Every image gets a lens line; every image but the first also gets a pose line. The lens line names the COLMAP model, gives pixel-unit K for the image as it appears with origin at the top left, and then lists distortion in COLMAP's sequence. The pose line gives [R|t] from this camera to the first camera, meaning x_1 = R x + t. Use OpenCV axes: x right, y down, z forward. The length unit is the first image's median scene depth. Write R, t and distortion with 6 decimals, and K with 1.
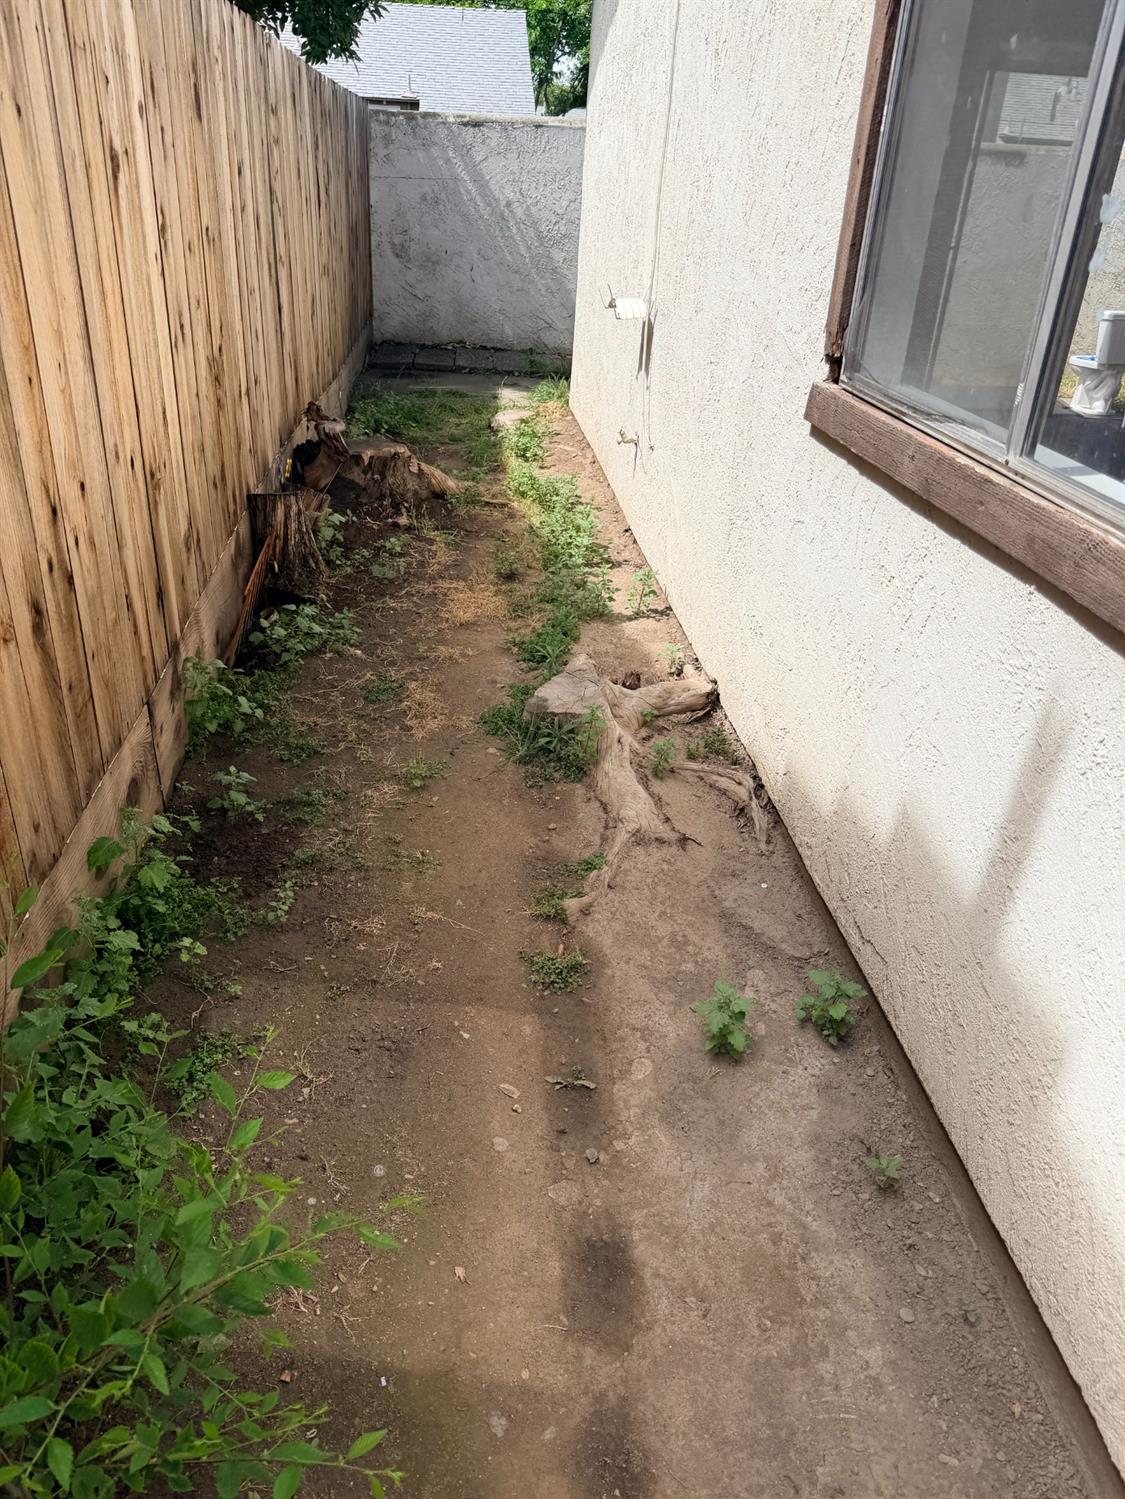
lens RADIAL K [[1069.1, 0, 542.9], [0, 1069.1, 752.5], [0, 0, 1]] dist [0.011484, -0.020482]
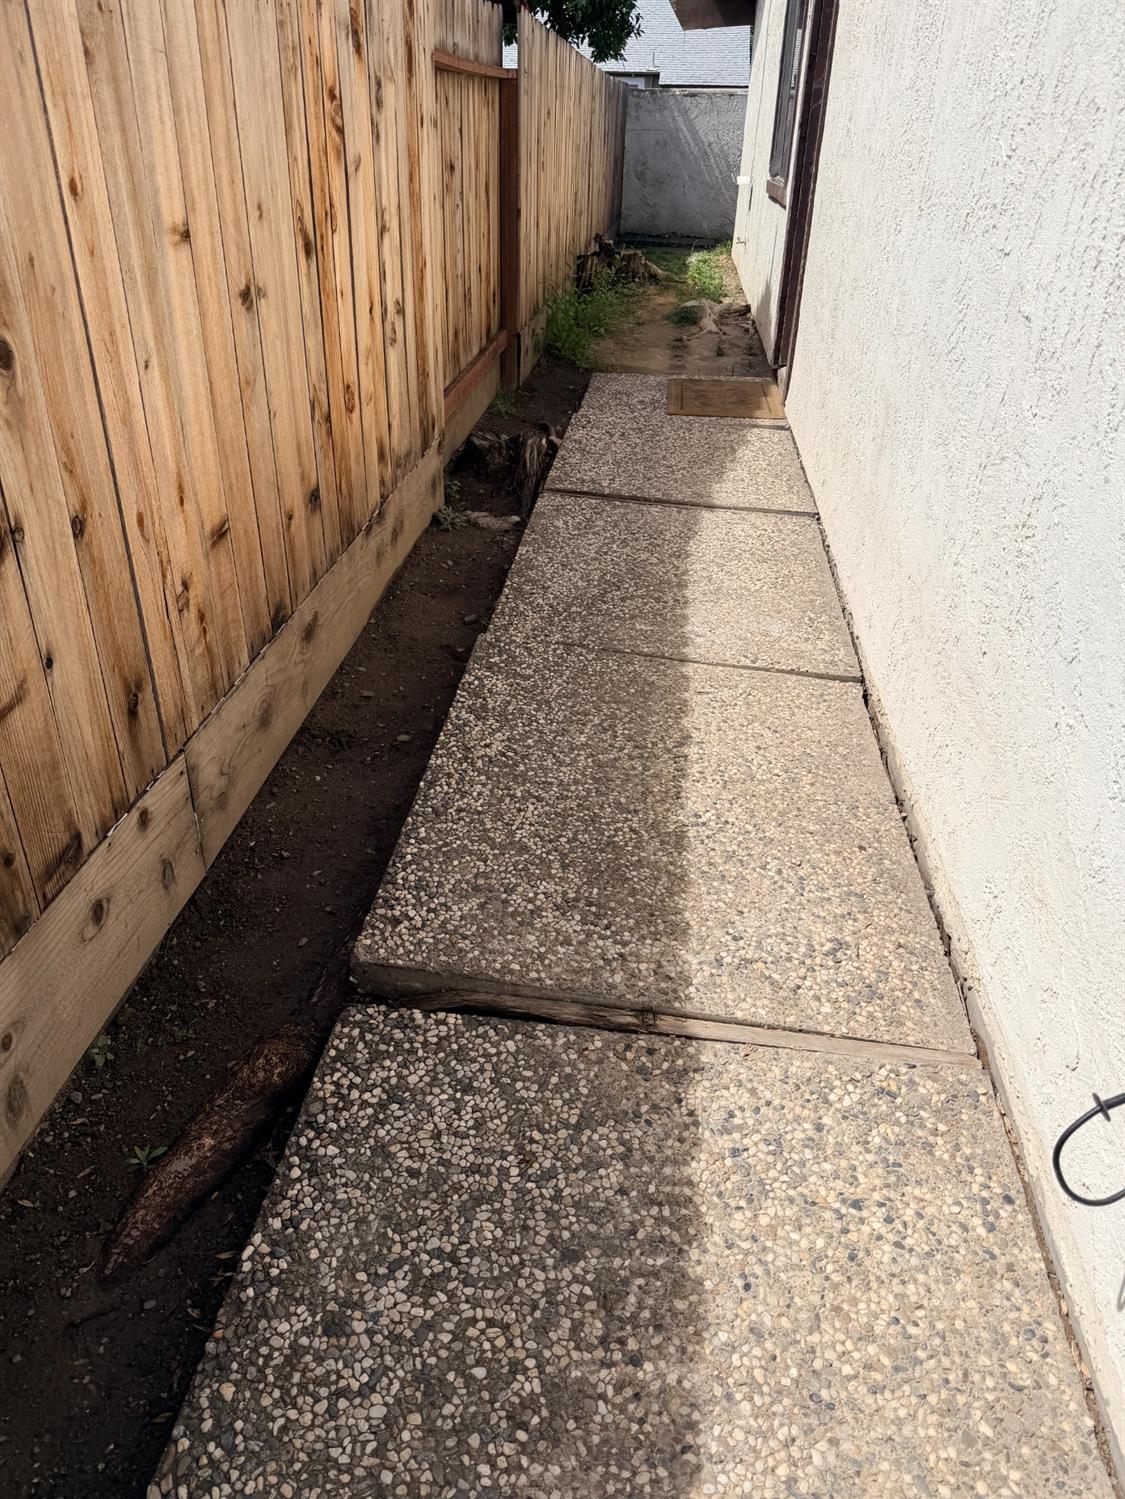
lens RADIAL K [[1069.1, 0, 542.9], [0, 1069.1, 752.5], [0, 0, 1]] dist [0.011484, -0.020482]
pose [[0.981016, 0.072783, -0.179750, 0.088563], [-0.068270, 0.997180, 0.031176, 0.417840], [0.181512, -0.018313, 0.983218, -0.735882]]
